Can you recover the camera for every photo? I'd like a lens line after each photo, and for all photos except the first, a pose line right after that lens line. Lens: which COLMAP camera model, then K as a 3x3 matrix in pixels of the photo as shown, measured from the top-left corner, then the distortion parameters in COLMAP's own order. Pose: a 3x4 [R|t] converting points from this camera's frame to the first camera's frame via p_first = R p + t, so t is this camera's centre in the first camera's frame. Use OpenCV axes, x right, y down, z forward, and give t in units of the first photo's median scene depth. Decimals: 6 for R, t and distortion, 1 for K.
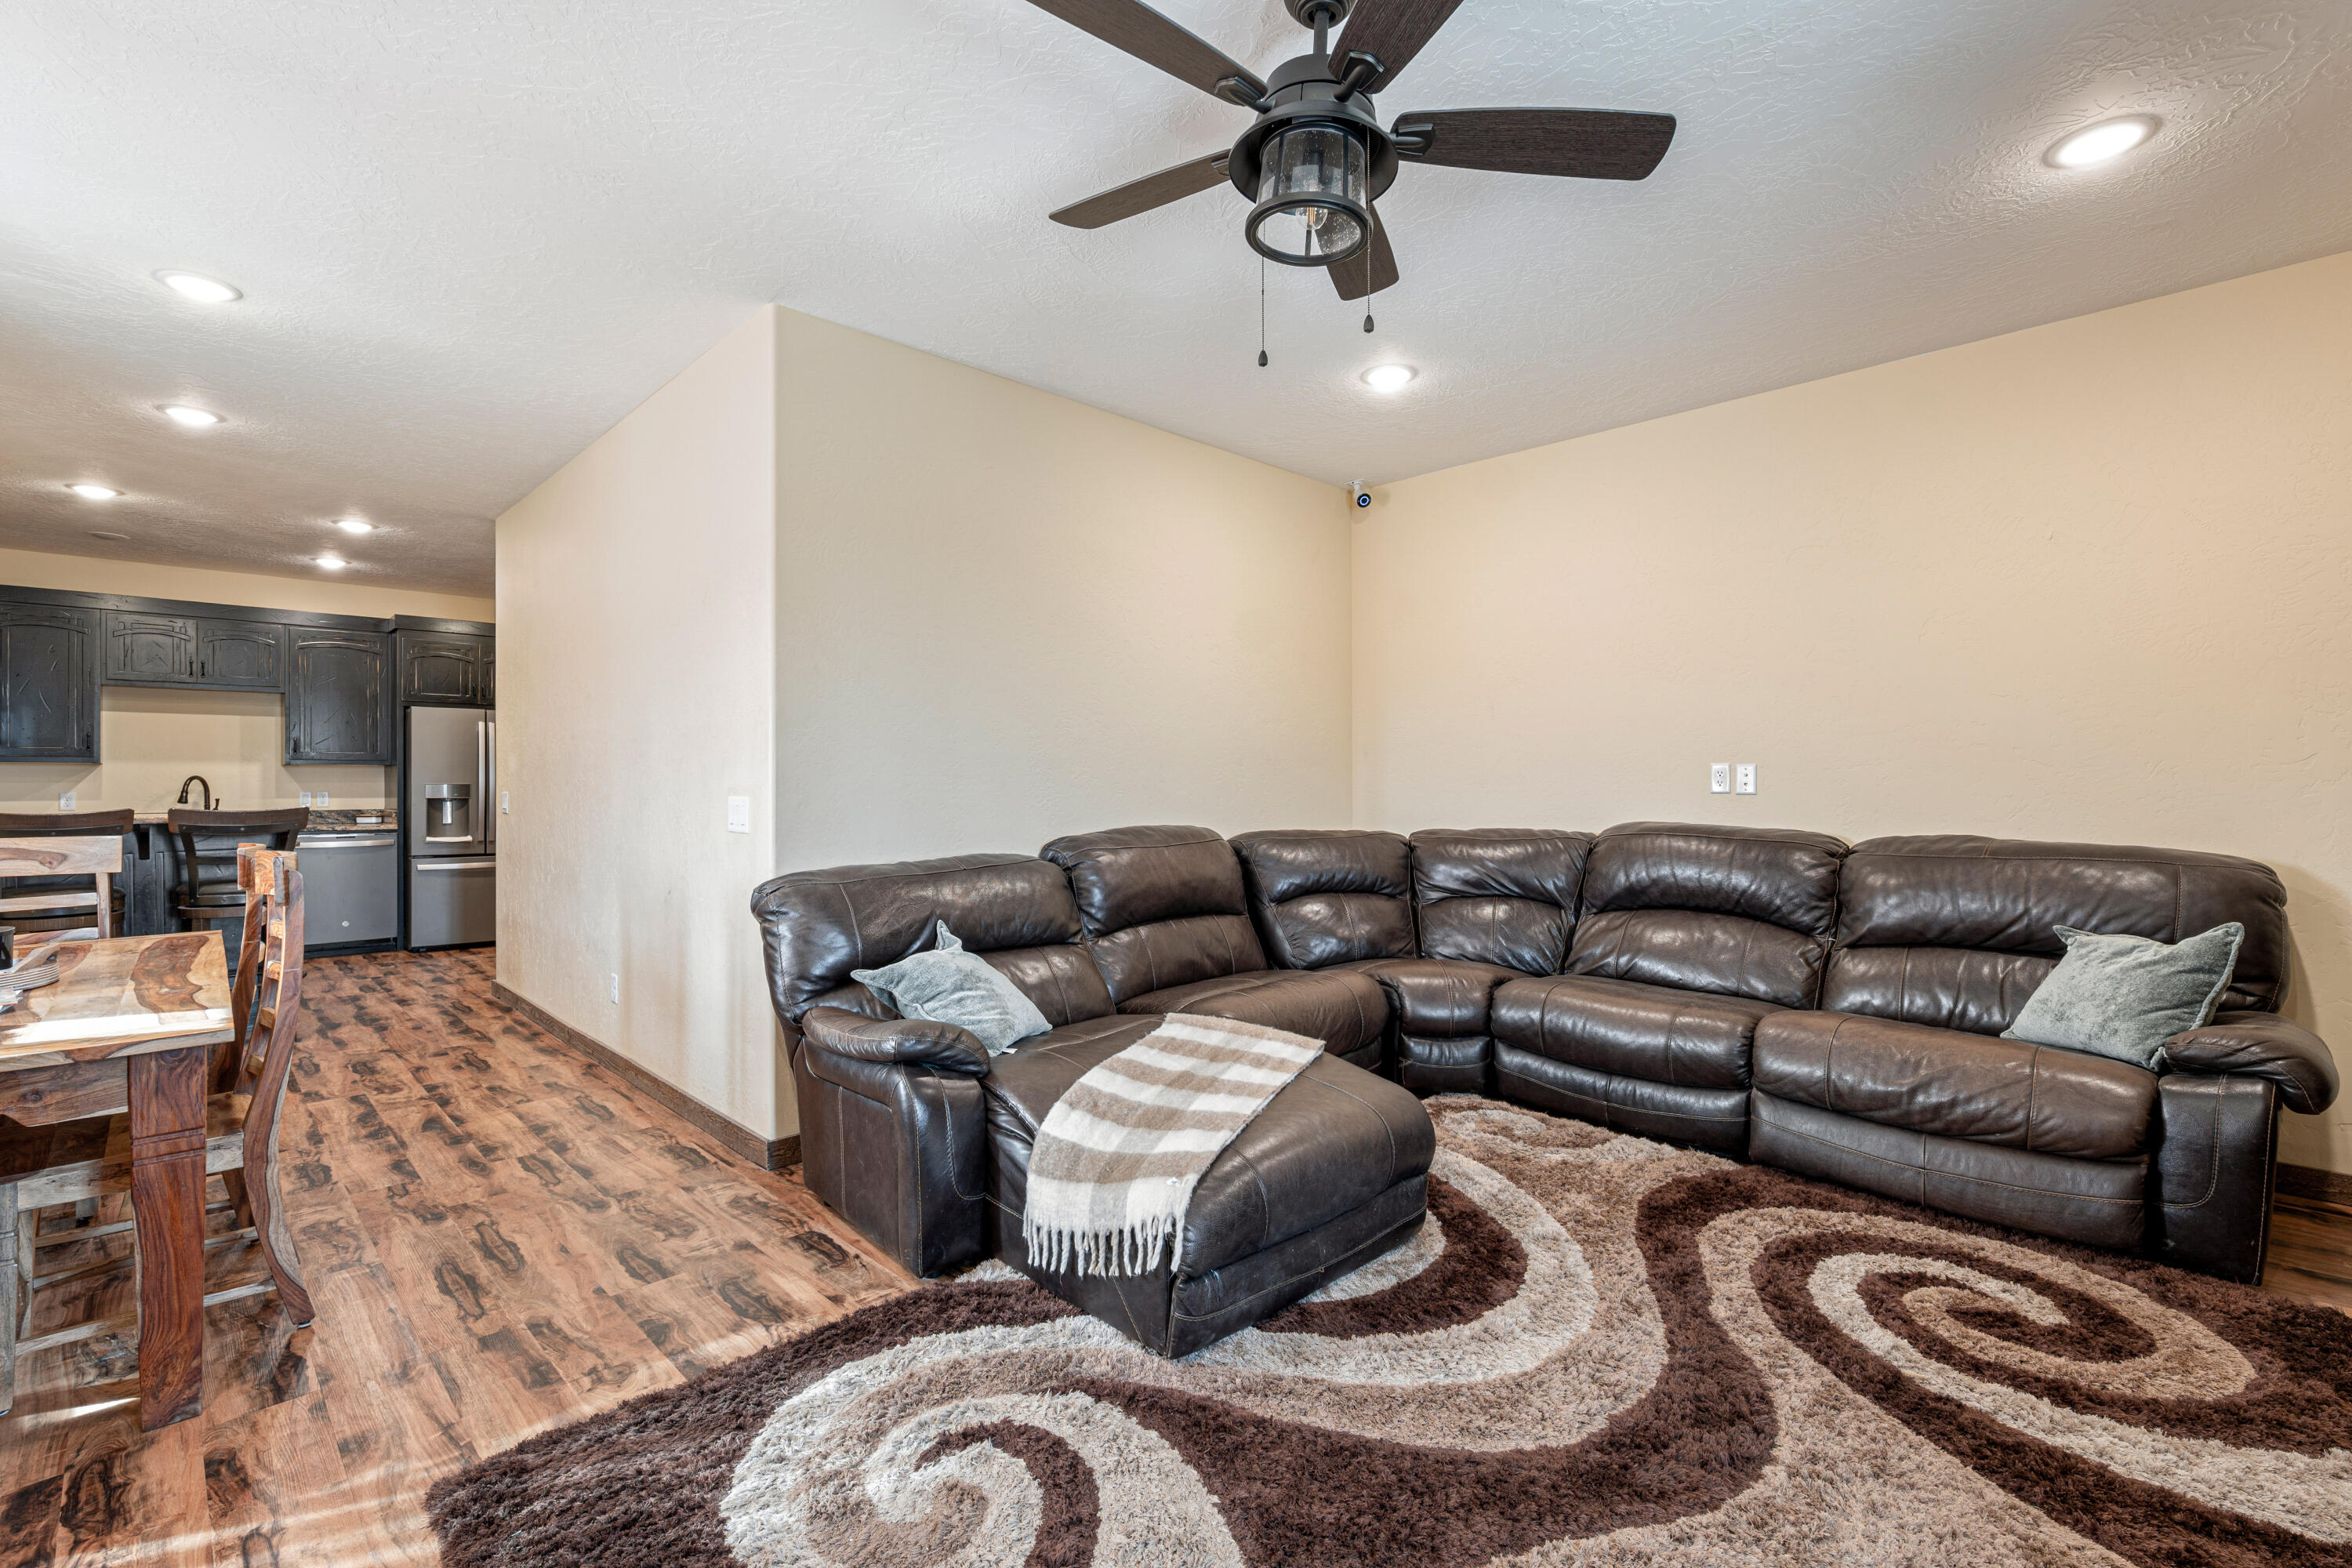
lens RADIAL K [[1052.1, 0, 1161.7], [0, 1052.1, 783.0], [0, 0, 1]] dist [0.005124, 0.000047]
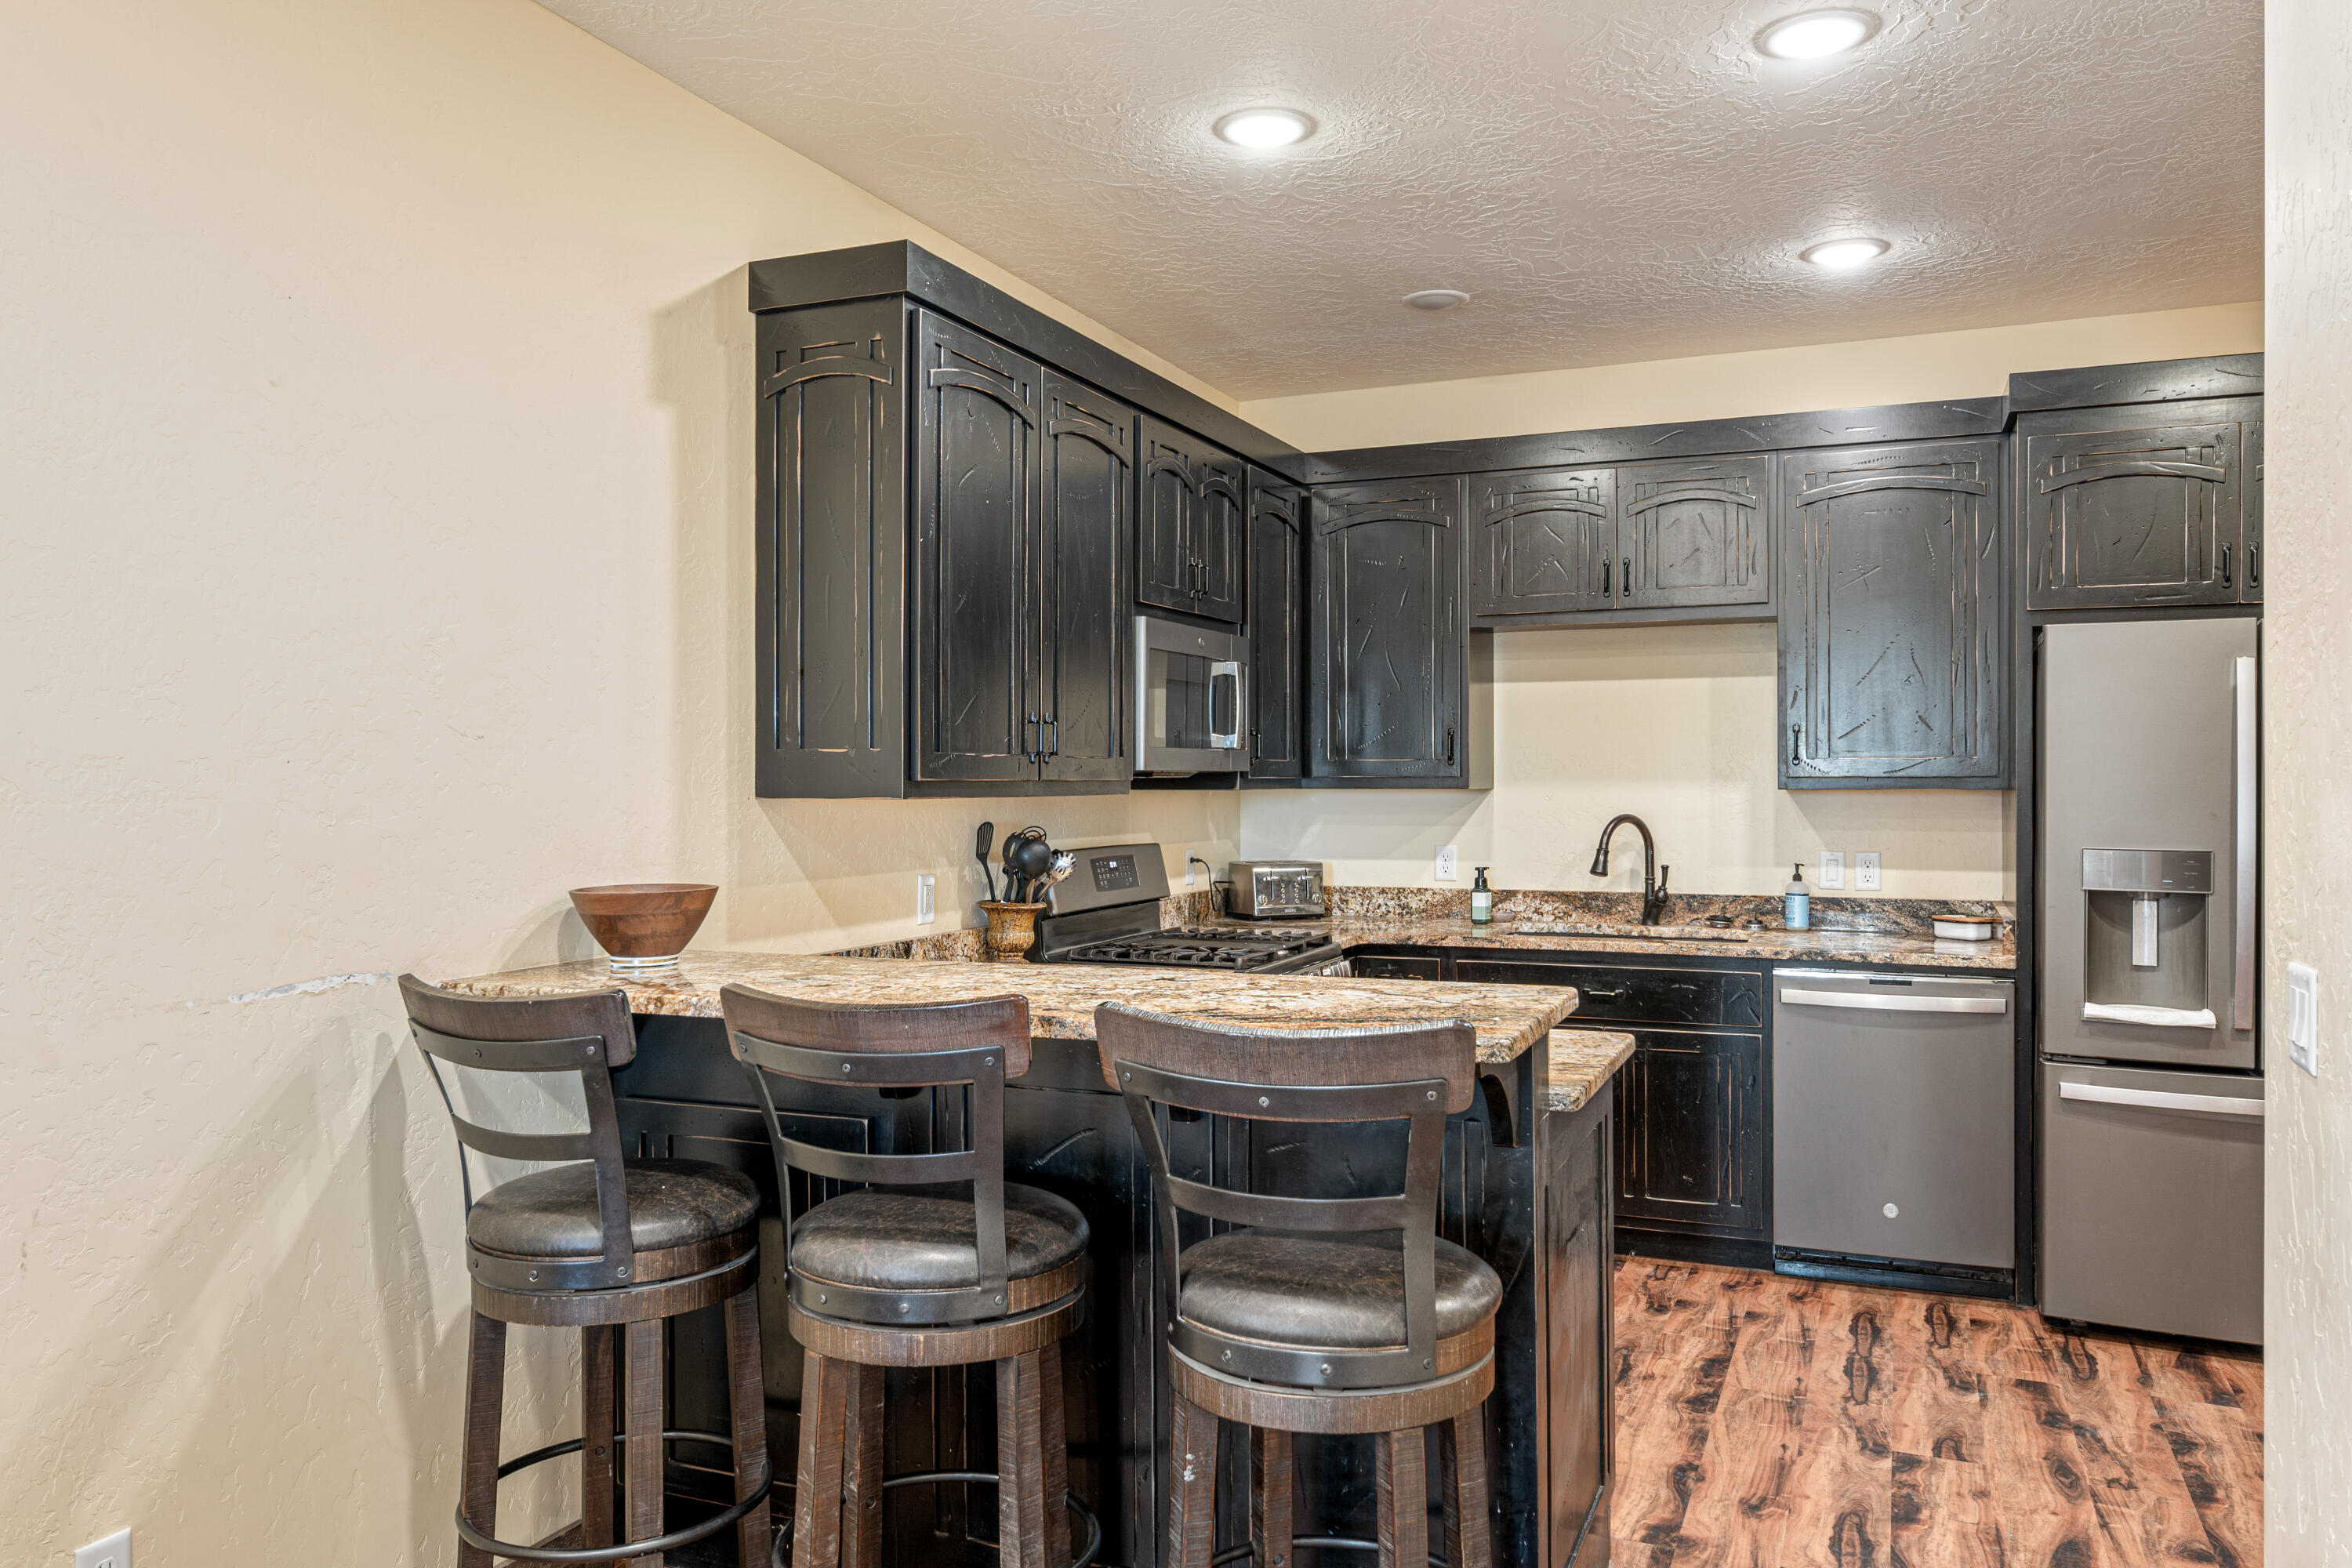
lens RADIAL K [[1673.2, 0, 1166.3], [0, 1673.2, 780.2], [0, 0, 1]] dist [0.003405, -0.003338]
pose [[0.385551, 0.002400, -0.922684, -0.599970], [0.002093, 0.999992, 0.003475, -0.045544], [0.922684, -0.003271, 0.385543, 0.995383]]
